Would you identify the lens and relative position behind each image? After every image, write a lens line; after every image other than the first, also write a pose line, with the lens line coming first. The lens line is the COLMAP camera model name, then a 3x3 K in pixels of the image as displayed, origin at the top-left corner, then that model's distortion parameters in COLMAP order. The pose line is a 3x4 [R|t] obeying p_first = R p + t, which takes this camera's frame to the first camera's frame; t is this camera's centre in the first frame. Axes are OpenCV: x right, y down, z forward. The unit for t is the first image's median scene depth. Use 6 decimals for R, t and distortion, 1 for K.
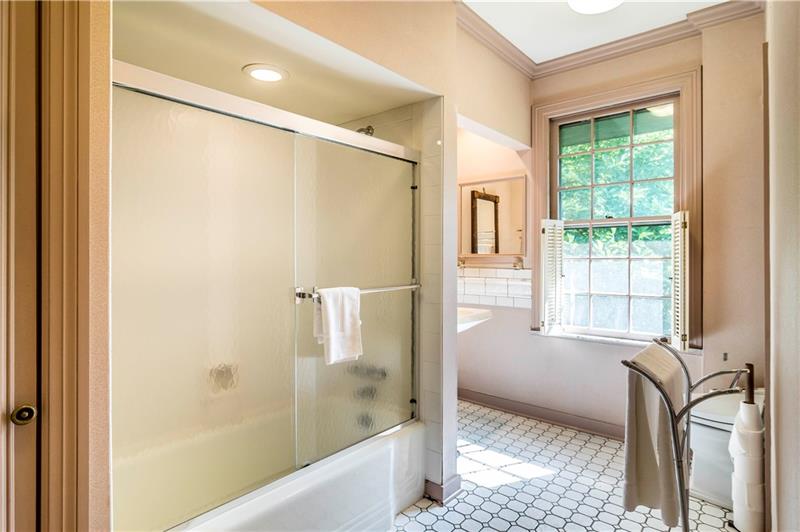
lens RADIAL K [[432.1, 0, 399.8], [0, 432.1, 261.6], [0, 0, 1]] dist [-0.025154, -0.000508]
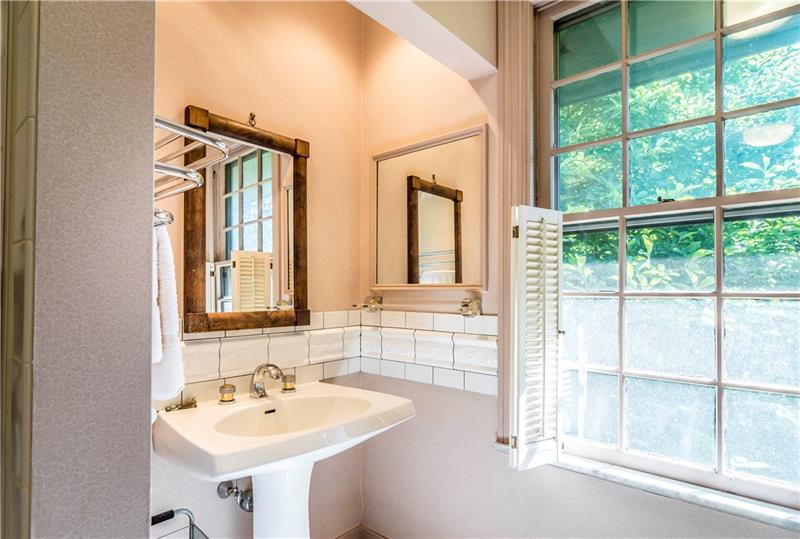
lens RADIAL K [[432.1, 0, 404.2], [0, 432.1, 289.4], [0, 0, 1]] dist [-0.025154, -0.000508]
pose [[0.999895, 0.002380, -0.014297, 0.202838], [-0.002550, 0.999926, -0.011912, -0.005820], [0.014267, 0.011947, 0.999827, 0.501287]]
